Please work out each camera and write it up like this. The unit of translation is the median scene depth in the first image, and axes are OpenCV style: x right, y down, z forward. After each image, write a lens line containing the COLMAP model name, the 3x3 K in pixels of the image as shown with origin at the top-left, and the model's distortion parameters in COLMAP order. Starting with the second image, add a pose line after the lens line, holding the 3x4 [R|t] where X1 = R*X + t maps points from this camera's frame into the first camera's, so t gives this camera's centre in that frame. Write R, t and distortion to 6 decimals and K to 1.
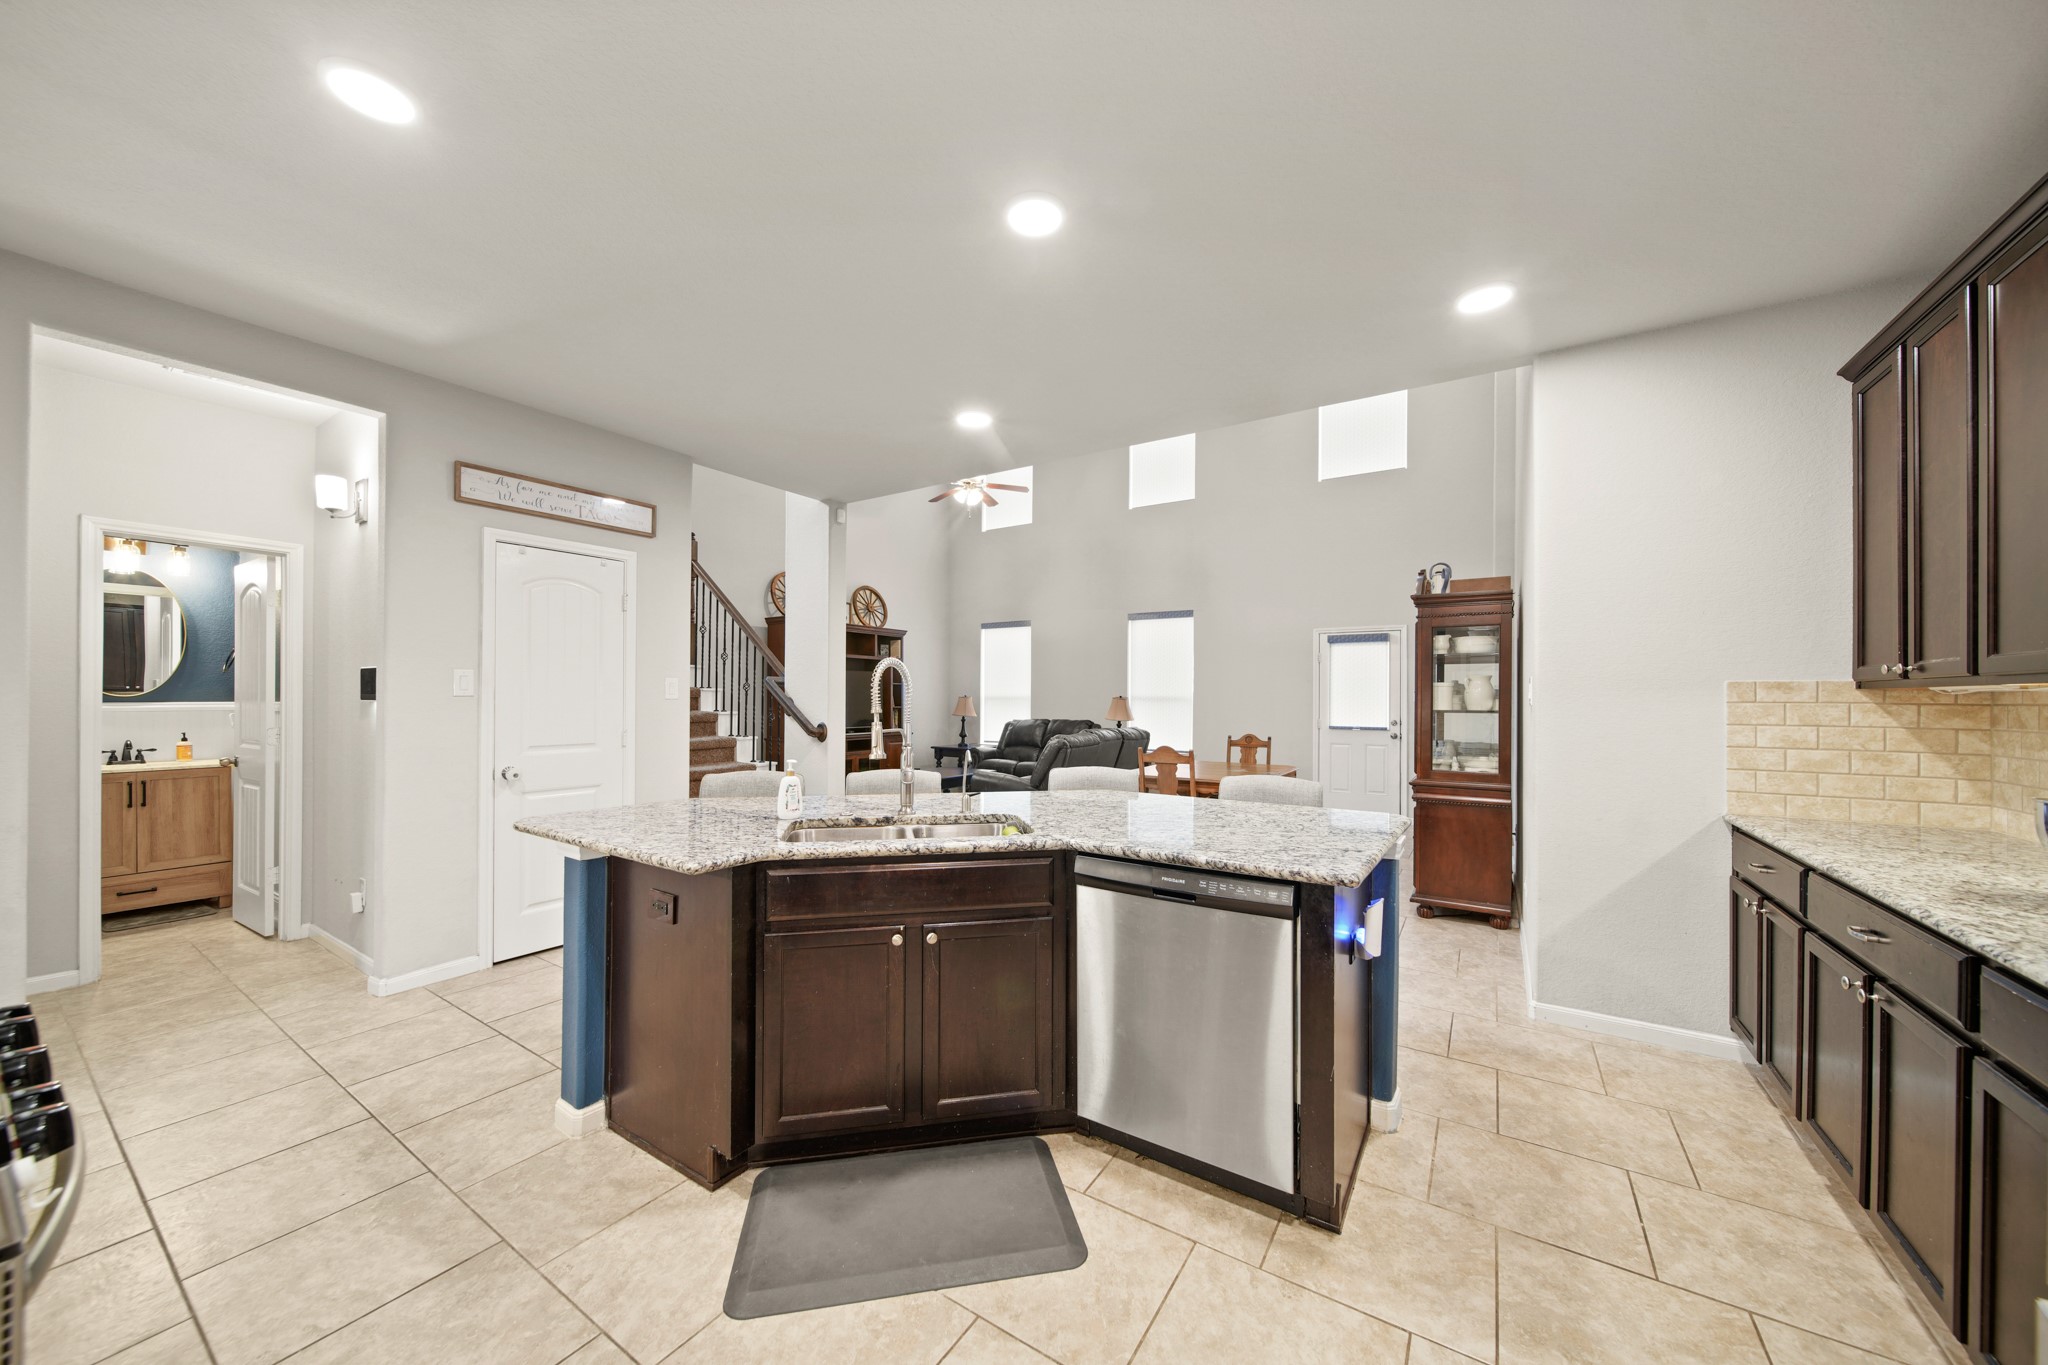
lens RADIAL K [[732.8, 0, 1024.9], [0, 732.8, 695.6], [0, 0, 1]] dist [-0.002514, -0.000976]
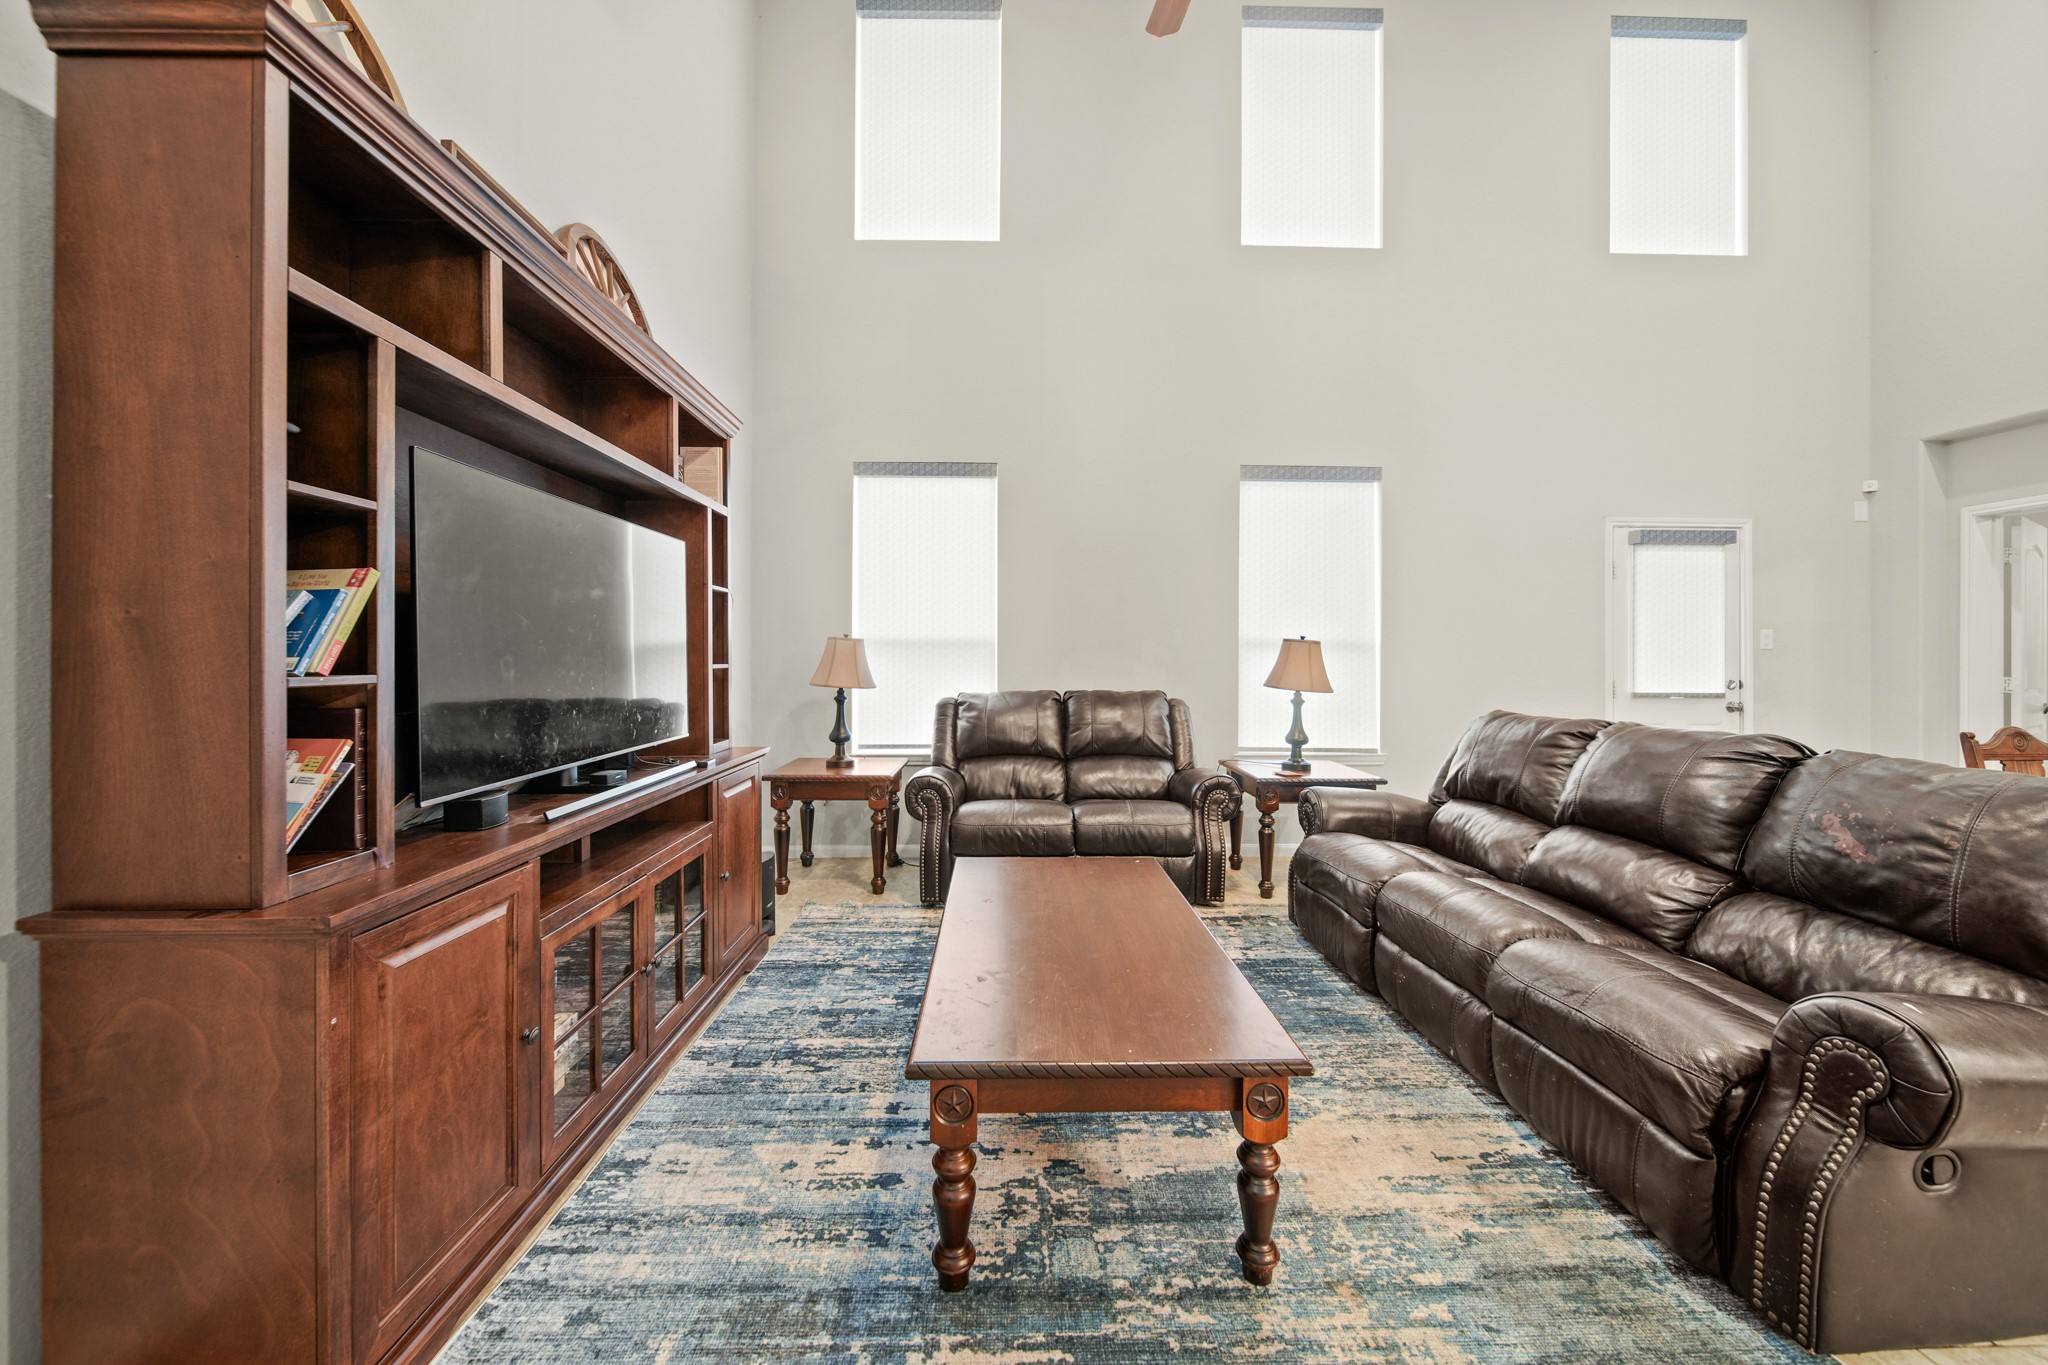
lens RADIAL K [[732.8, 0, 1027.9], [0, 732.8, 656.1], [0, 0, 1]] dist [-0.002514, -0.000976]
pose [[0.824428, -0.001764, 0.565964, -0.235412], [-0.001476, 0.999985, 0.005268, 0.009416], [-0.565965, -0.005179, 0.824413, 0.668203]]
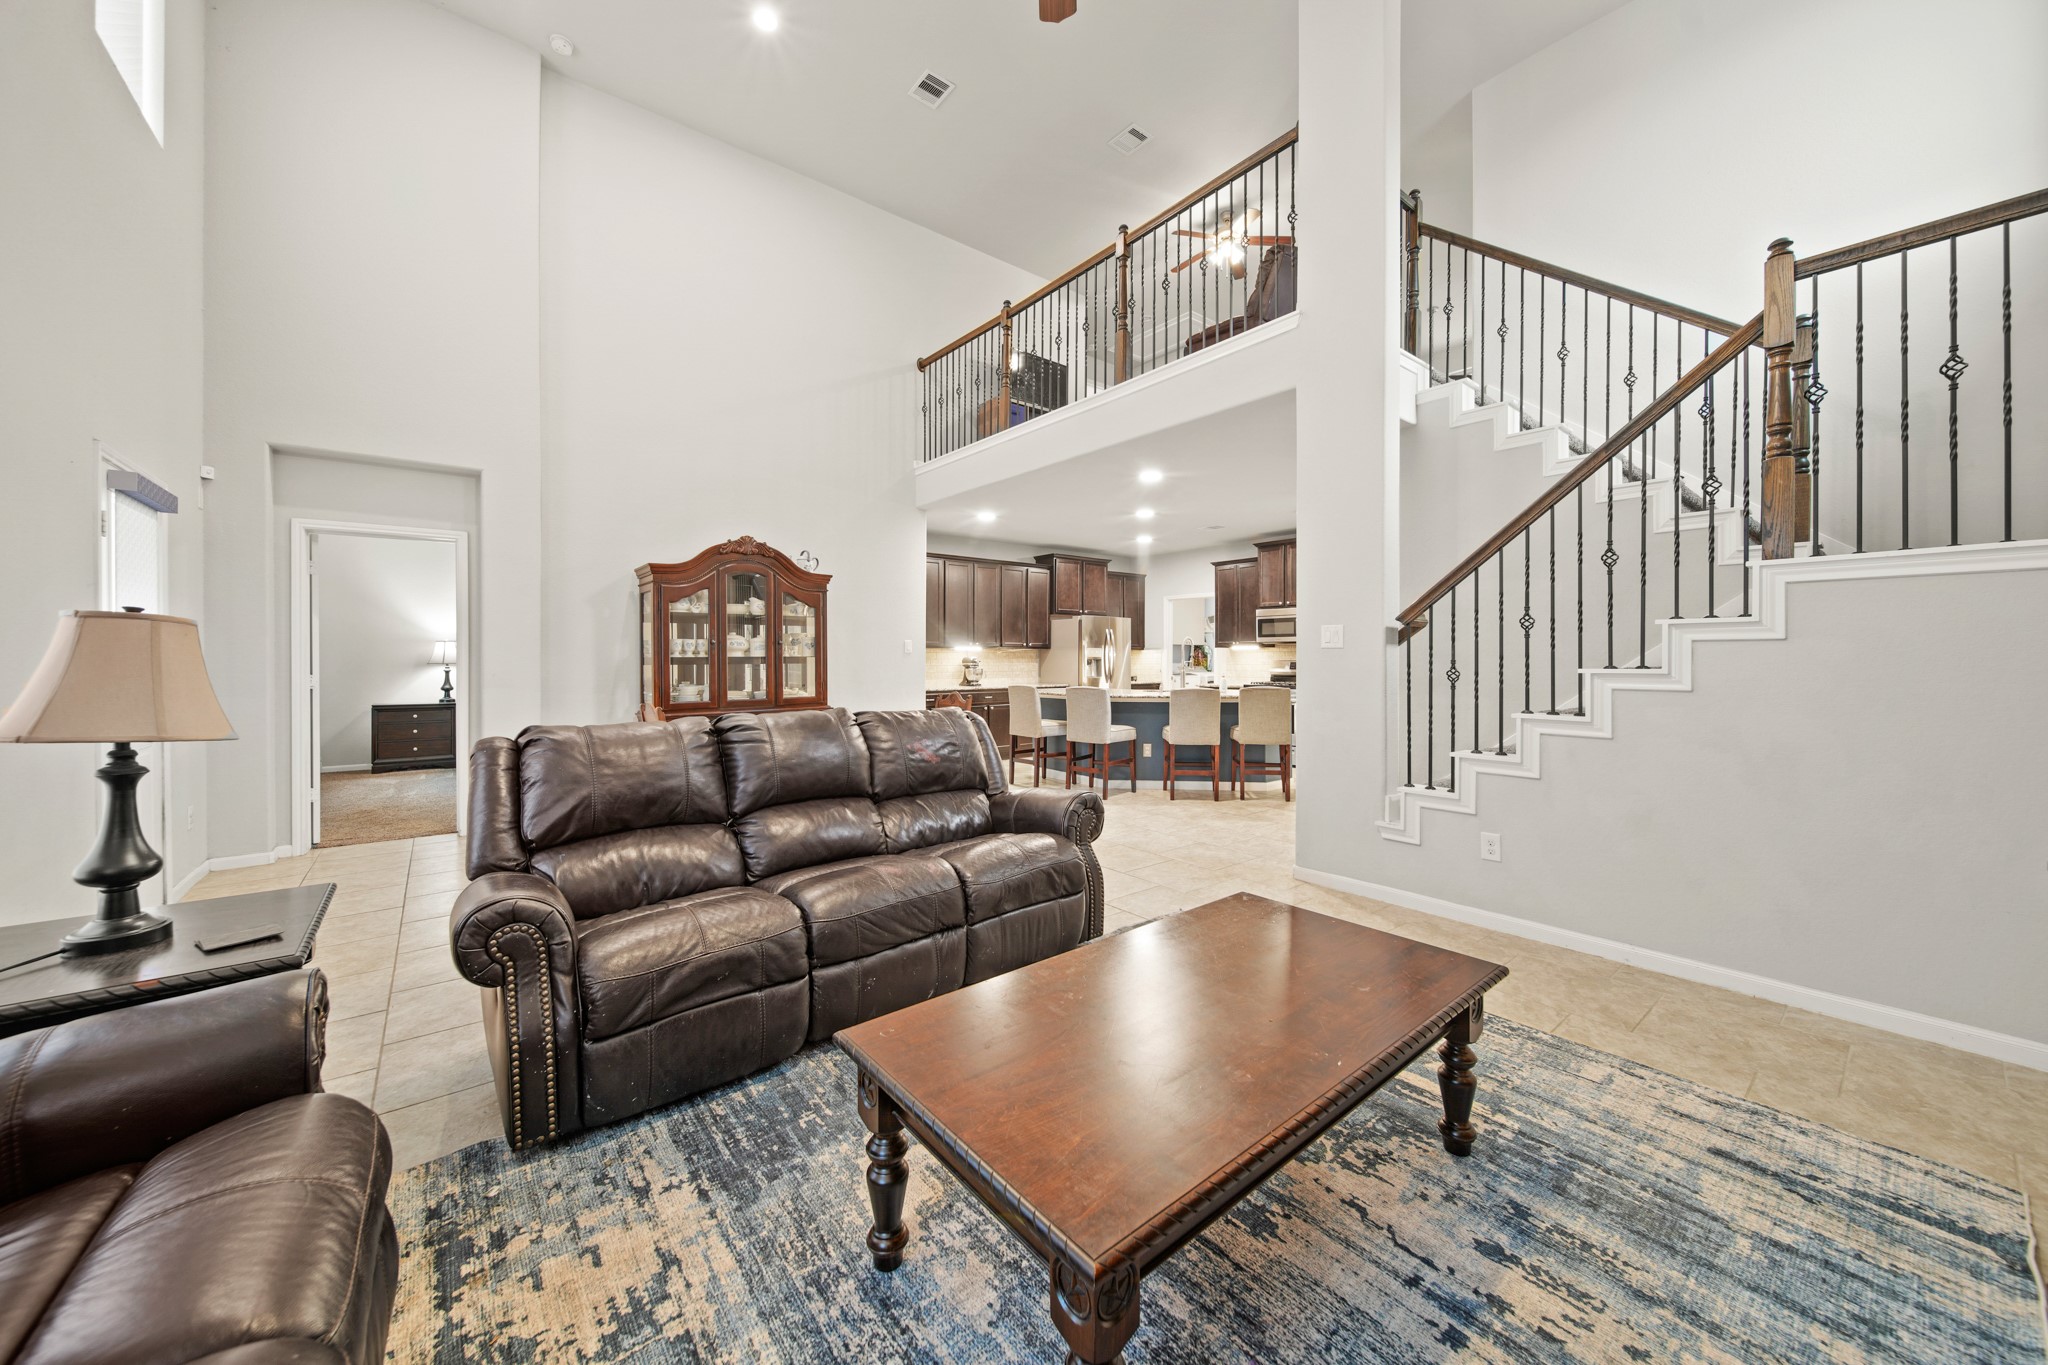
lens RADIAL K [[732.8, 0, 1017.2], [0, 732.8, 663.0], [0, 0, 1]] dist [-0.002514, -0.000976]
pose [[-0.947153, -0.005147, 0.320741, -0.118725], [-0.004145, 0.999984, 0.003805, 0.011343], [-0.320755, 0.002274, -0.947159, 1.006341]]
